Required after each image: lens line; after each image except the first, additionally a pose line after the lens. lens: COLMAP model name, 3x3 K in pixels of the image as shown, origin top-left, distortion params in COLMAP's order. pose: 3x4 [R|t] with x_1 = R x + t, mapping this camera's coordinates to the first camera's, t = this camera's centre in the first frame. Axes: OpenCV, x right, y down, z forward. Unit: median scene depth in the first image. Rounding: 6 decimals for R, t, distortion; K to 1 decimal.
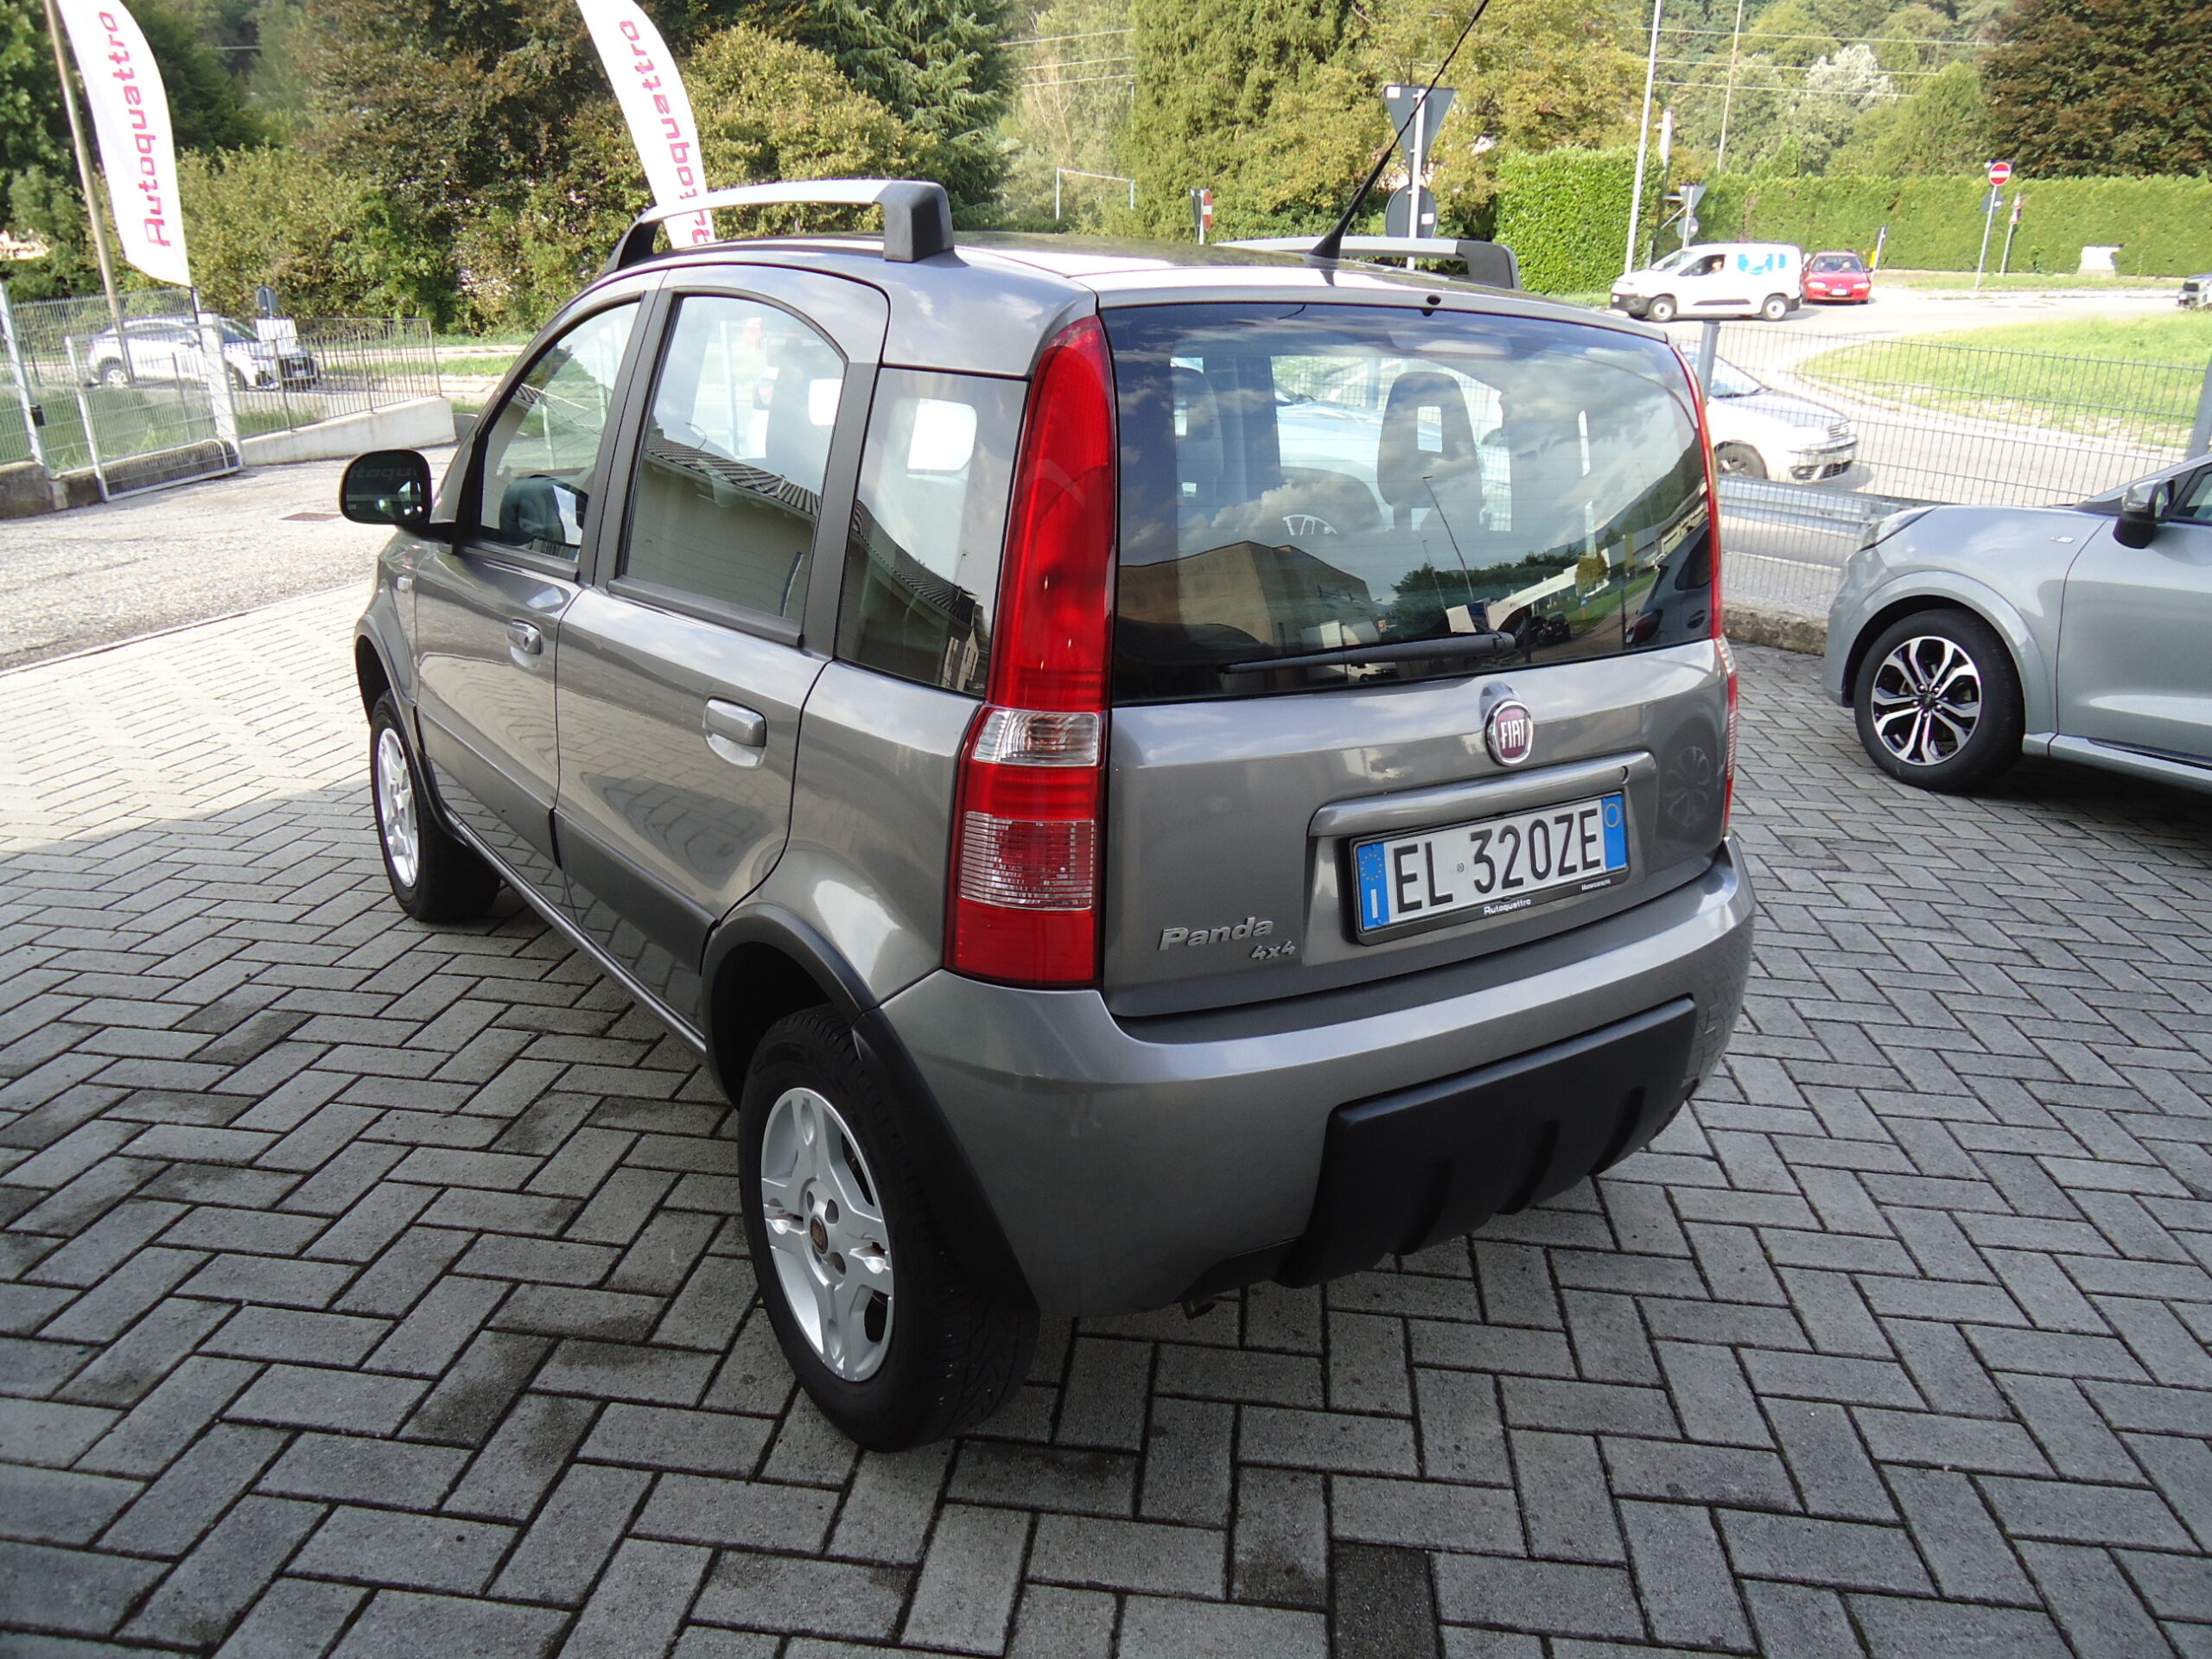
lens RADIAL K [[1603.8, 0, 1108.9], [0, 1603.8, 834.0], [0, 0, 1]] dist [-0.013717, 0.011181]
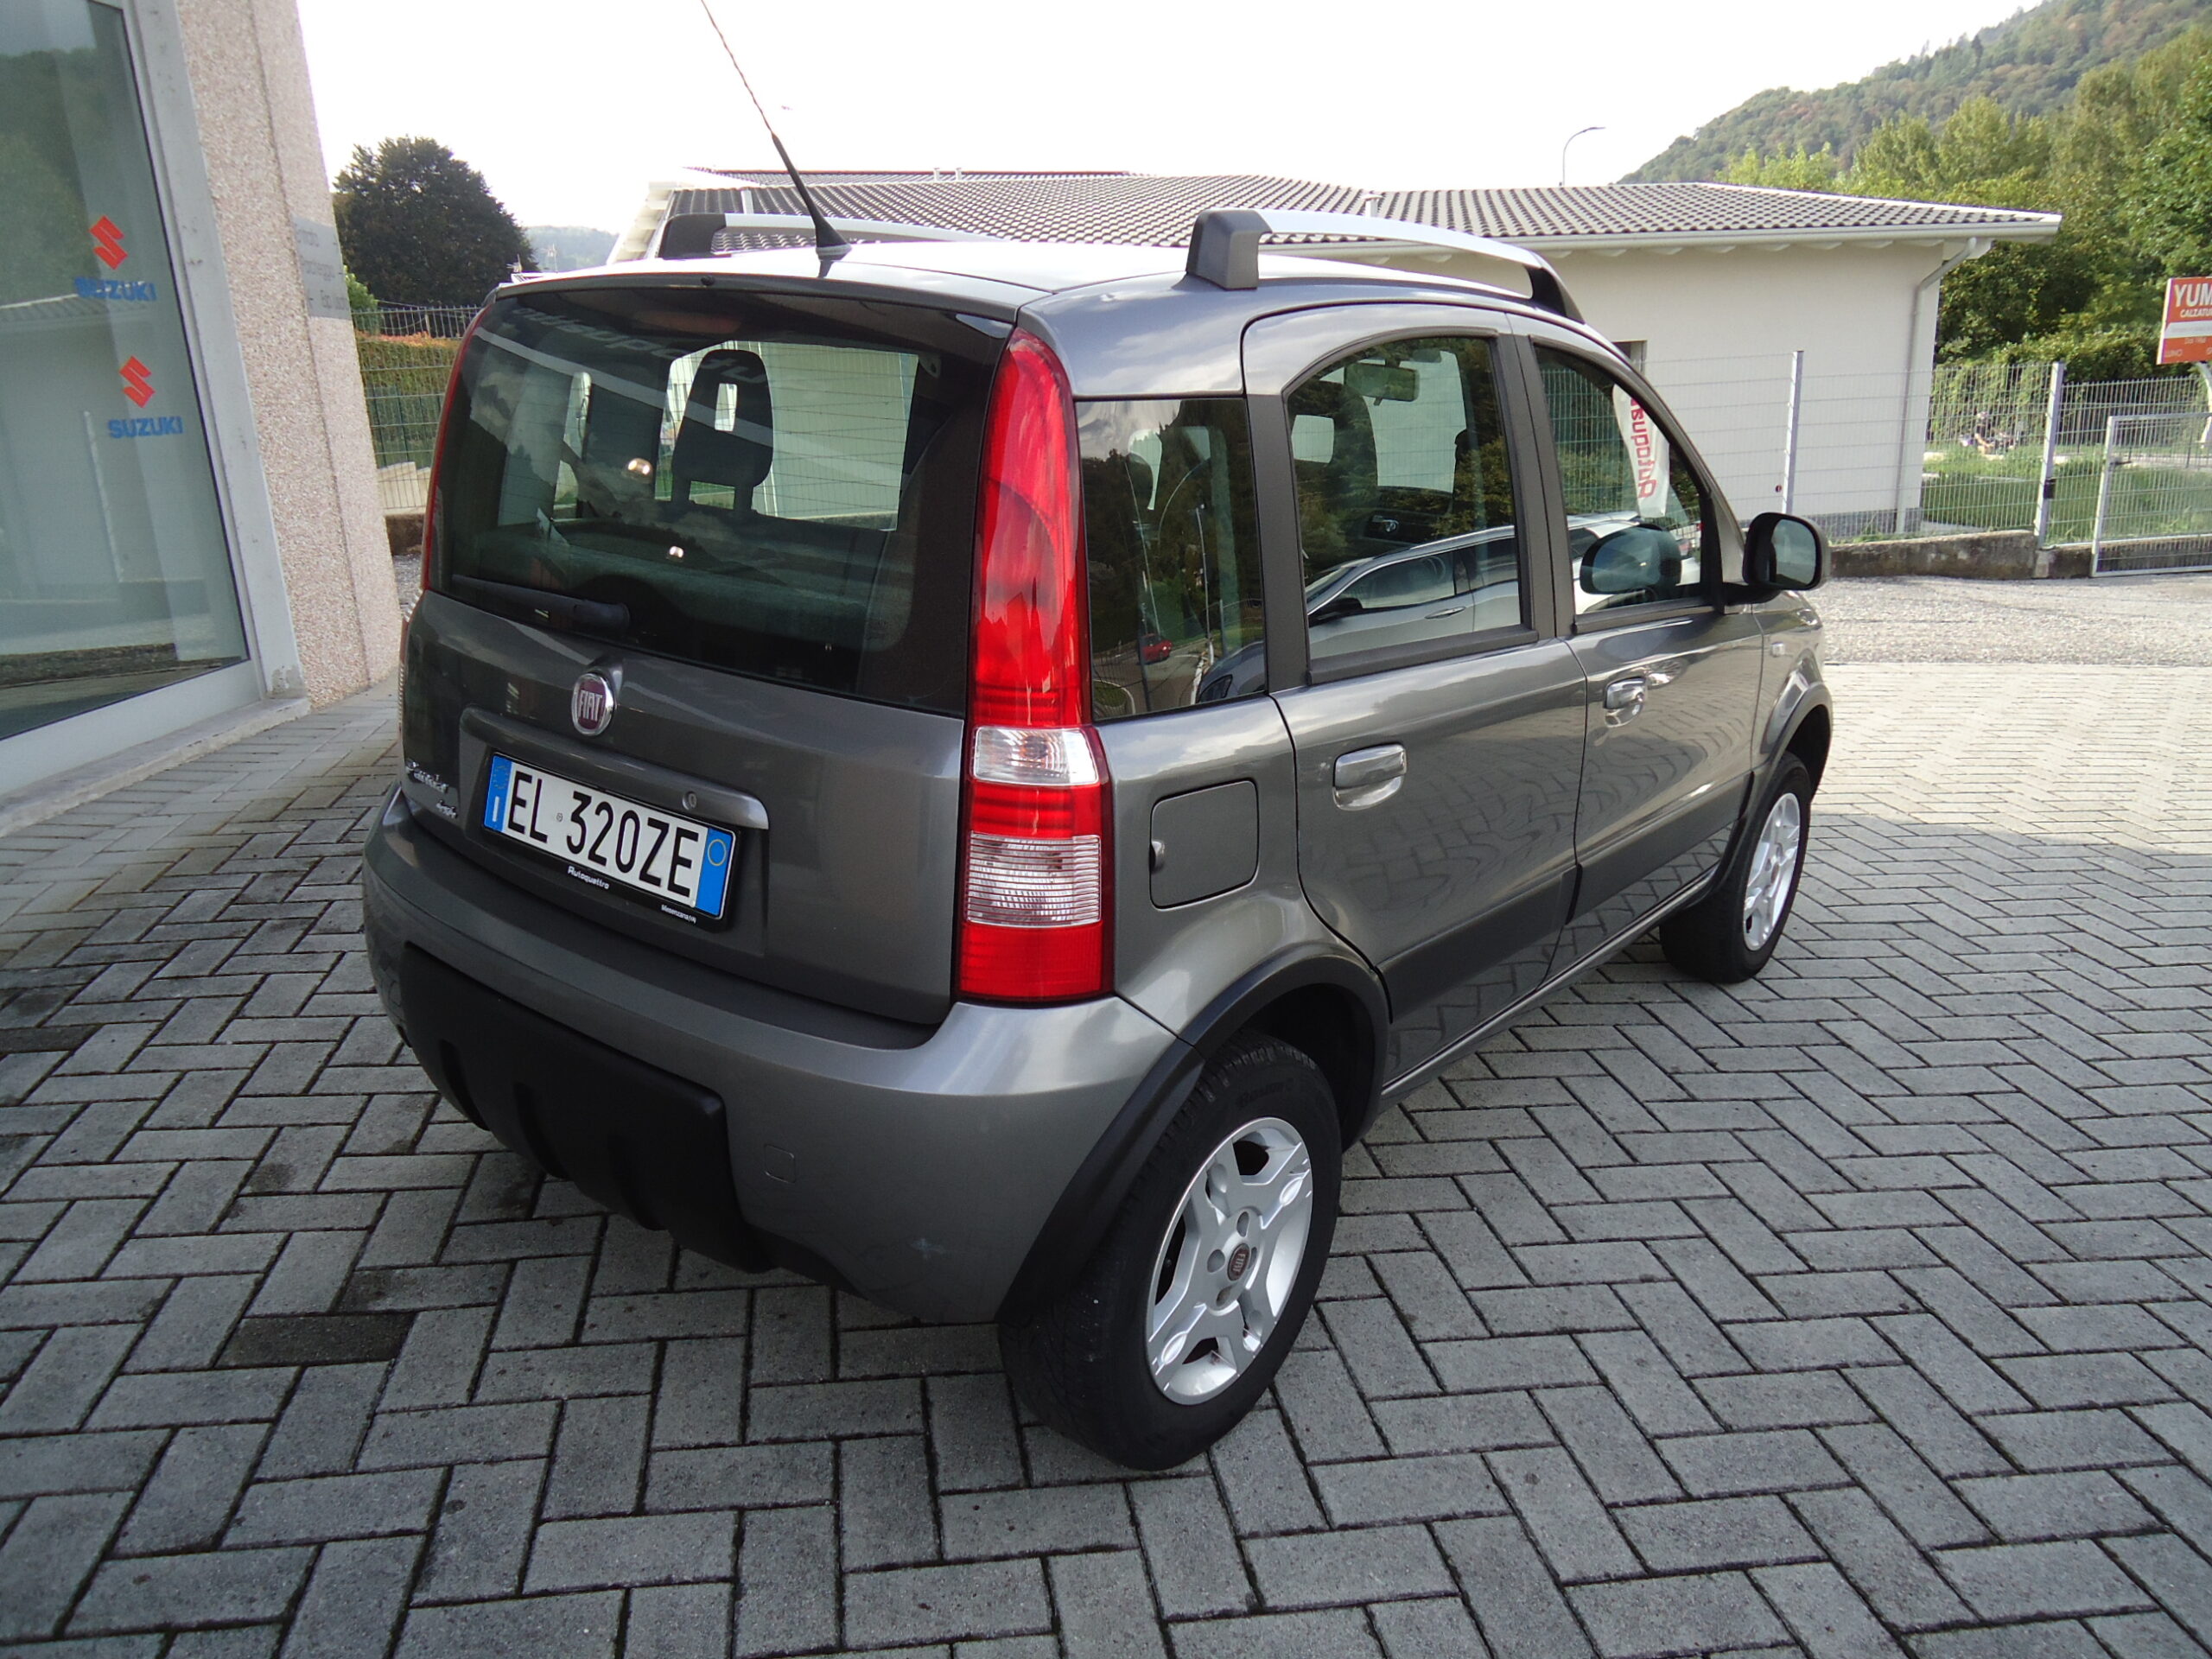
lens RADIAL K [[1603.8, 0, 1111.4], [0, 1603.8, 826.2], [0, 0, 1]] dist [-0.013717, 0.011181]
pose [[0.275714, 0.257165, -0.926201, 0.986645], [-0.312207, 0.935267, 0.166744, -0.199374], [0.909125, 0.243193, 0.338154, 0.743170]]
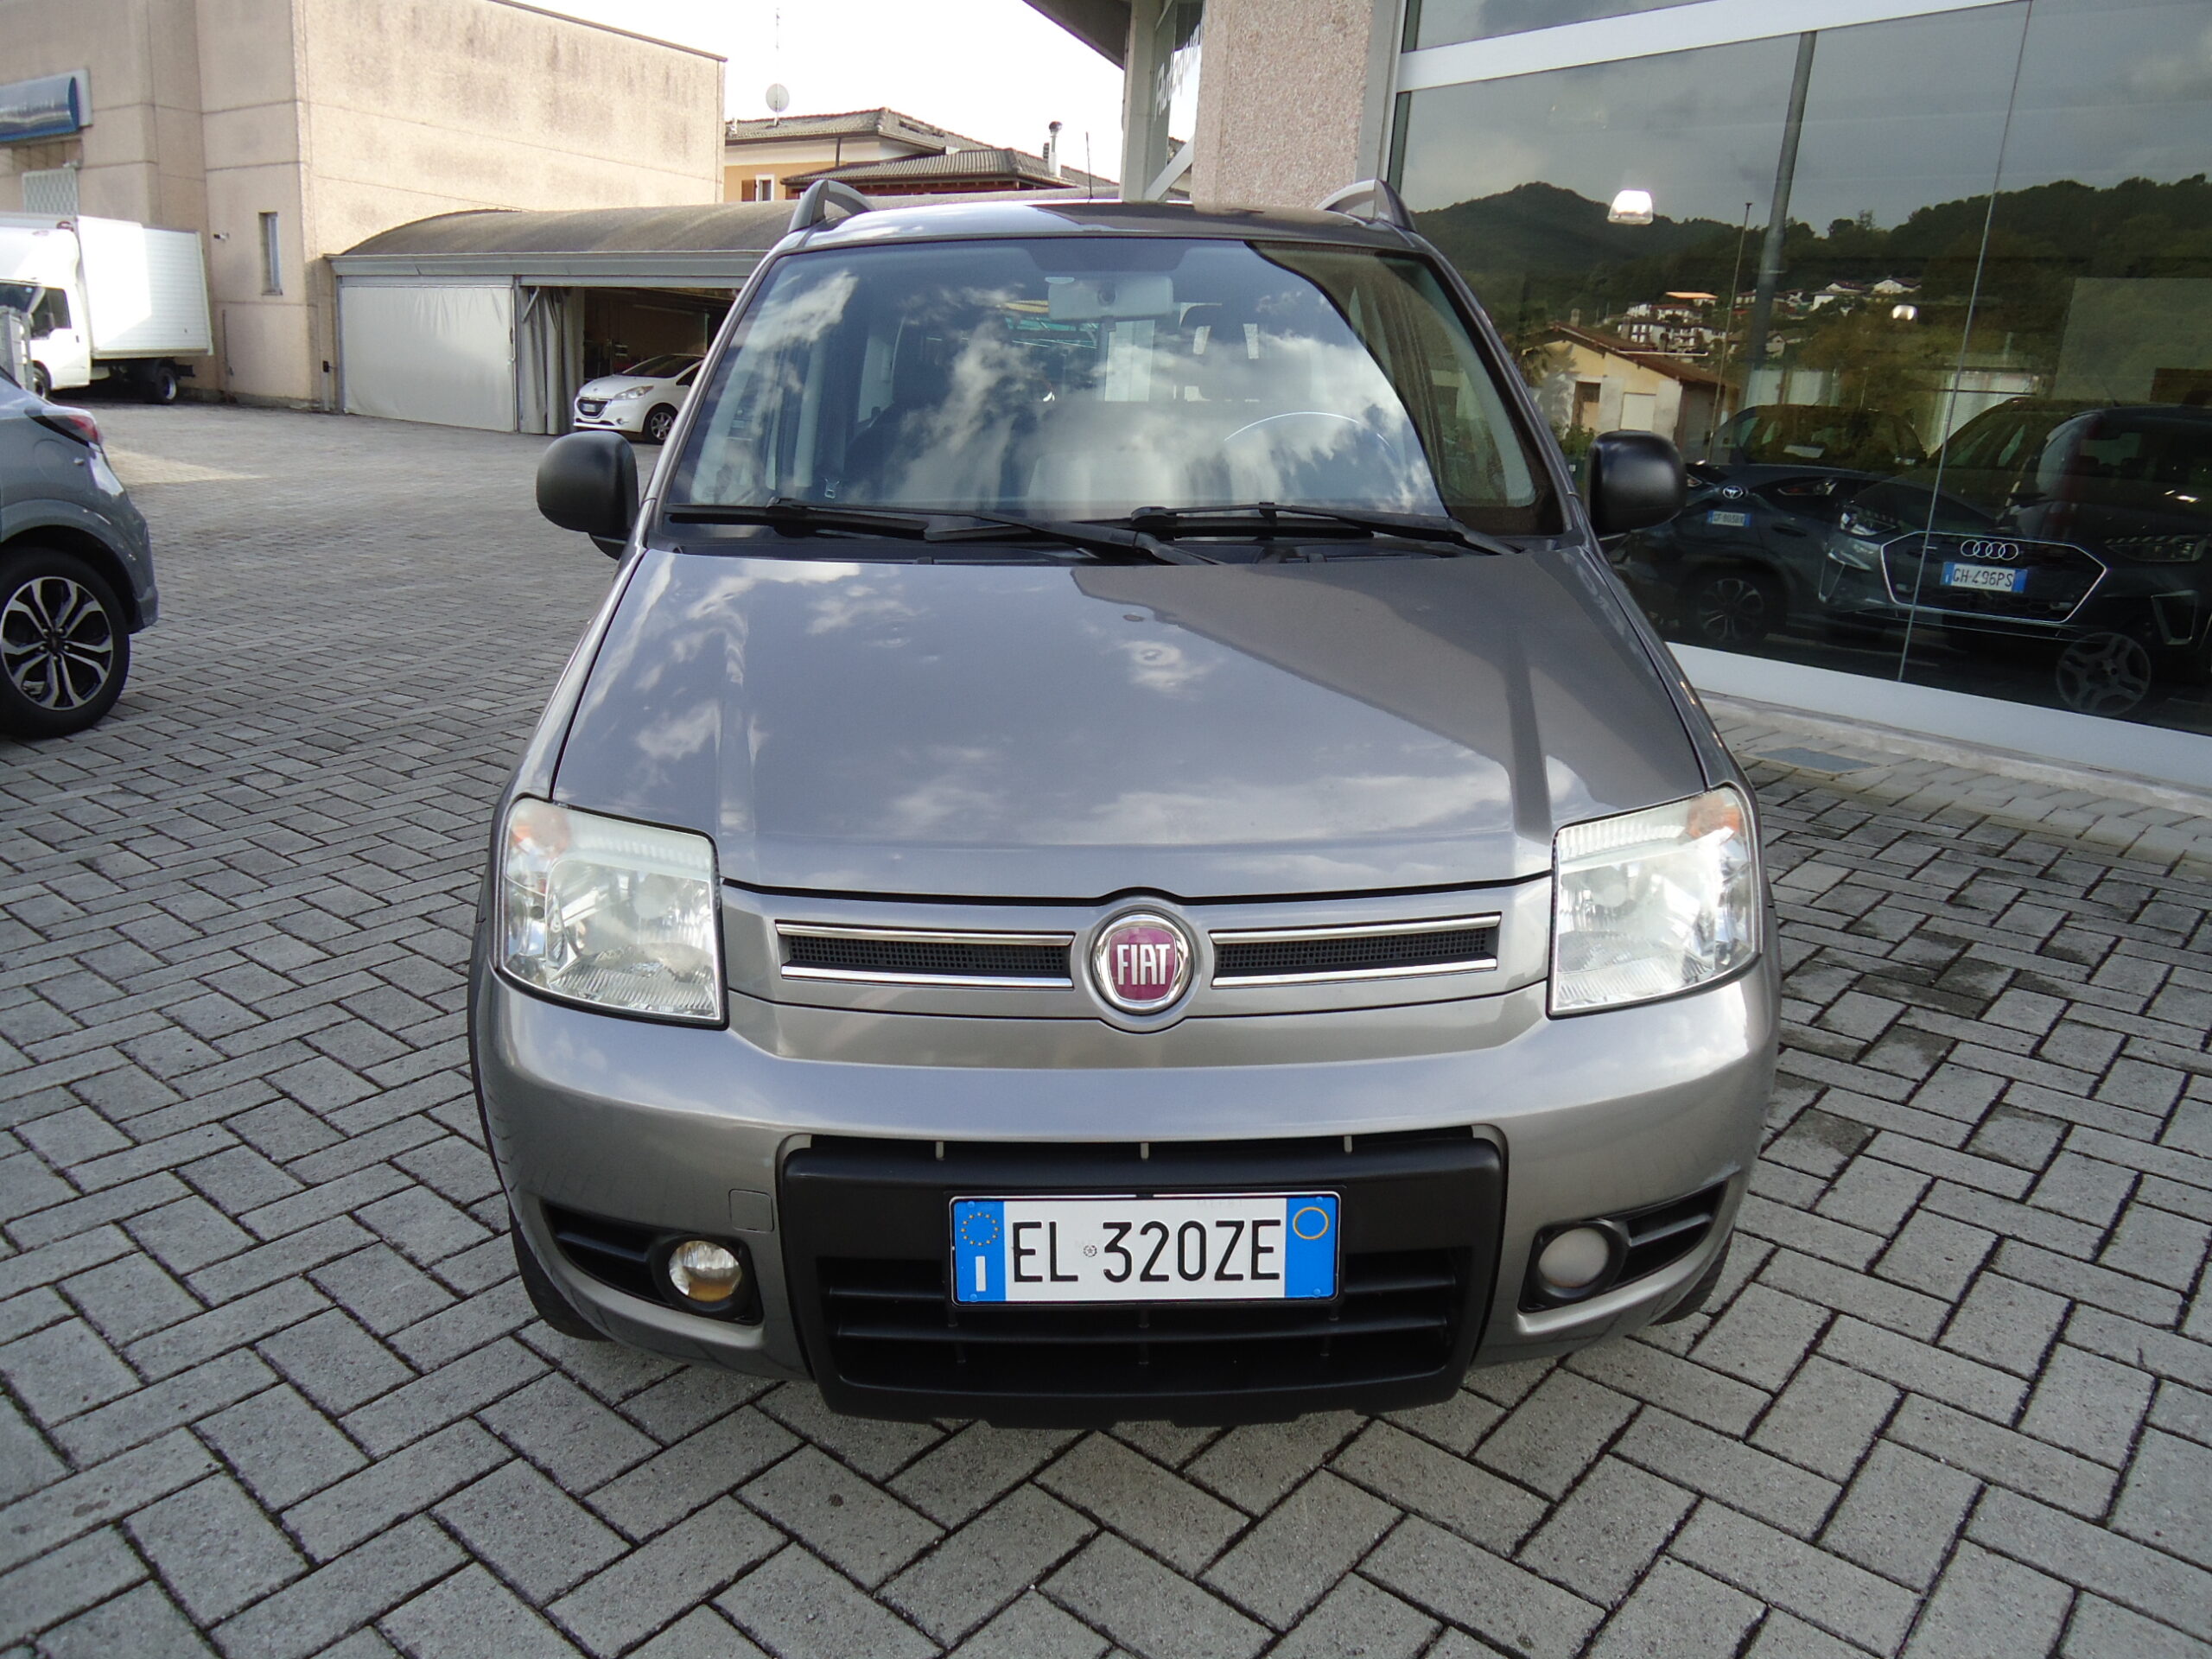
lens RADIAL K [[1603.8, 0, 1103.1], [0, 1603.8, 835.5], [0, 0, 1]] dist [-0.013717, 0.011181]
pose [[-0.821328, -0.206872, 0.531625, -0.825385], [0.135146, 0.834836, 0.533652, -0.641277], [-0.554217, 0.510150, -0.657716, 2.109812]]
